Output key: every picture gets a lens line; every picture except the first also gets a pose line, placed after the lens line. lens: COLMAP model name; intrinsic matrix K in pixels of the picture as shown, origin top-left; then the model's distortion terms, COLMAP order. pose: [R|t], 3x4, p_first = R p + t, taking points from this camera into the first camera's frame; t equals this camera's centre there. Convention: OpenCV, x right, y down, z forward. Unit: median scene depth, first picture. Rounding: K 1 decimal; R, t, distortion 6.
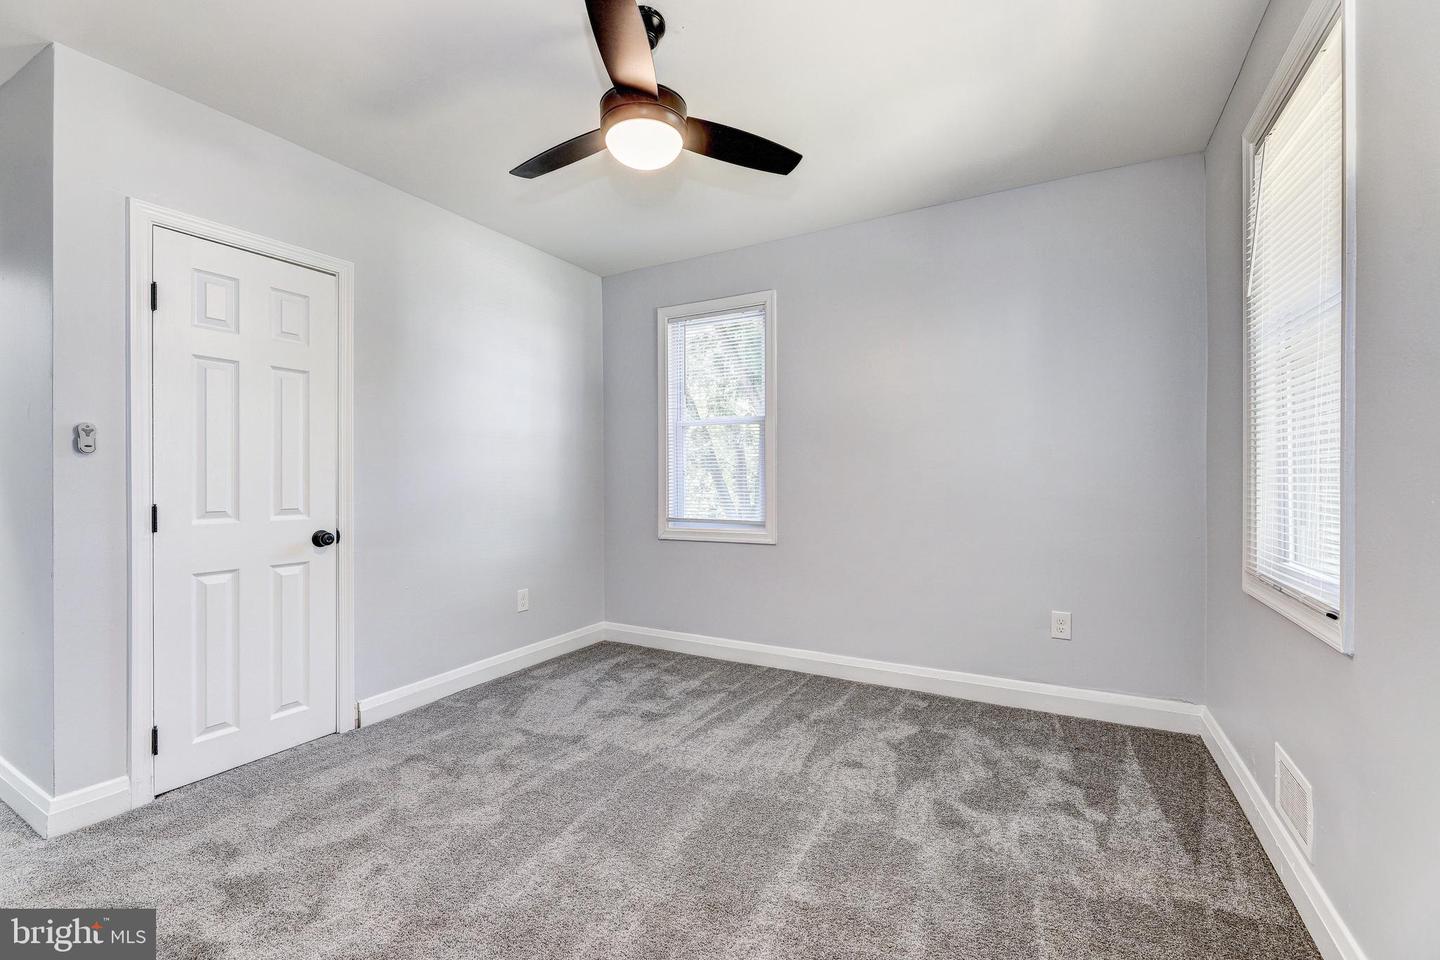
lens RADIAL K [[604.2, 0, 720.0], [0, 604.2, 480.0], [0, 0, 1]] dist [0.001576, -0.000048]
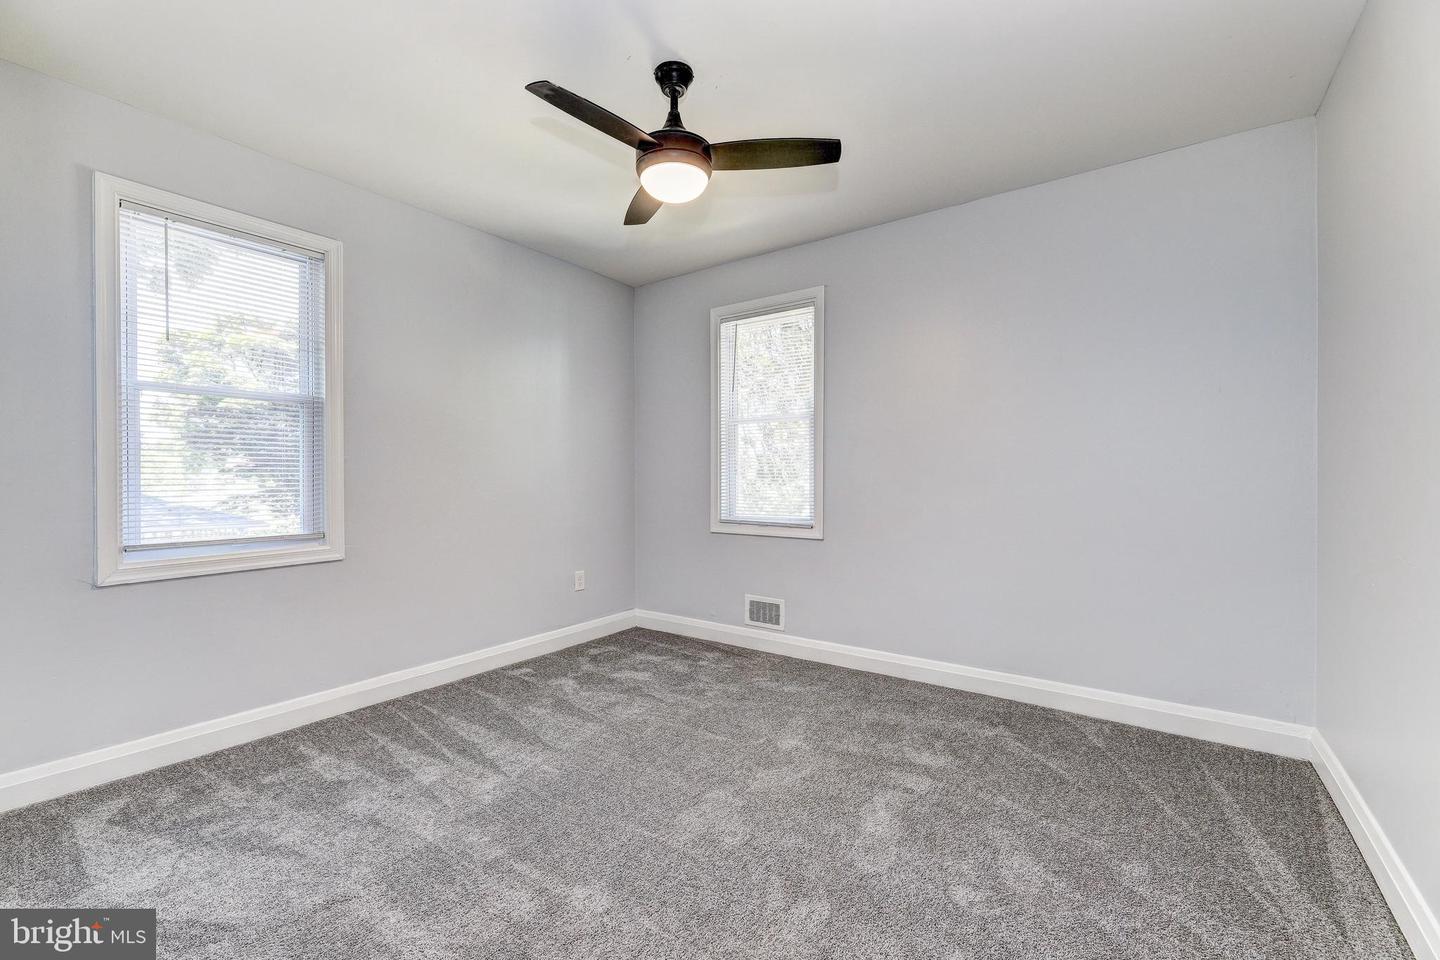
lens RADIAL K [[604.2, 0, 720.0], [0, 604.2, 480.0], [0, 0, 1]] dist [0.001576, -0.000048]
pose [[0.122030, -0.005133, 0.992513, -0.771580], [0.003006, 0.999984, 0.004802, -0.001887], [-0.992522, 0.002398, 0.122043, 0.484159]]
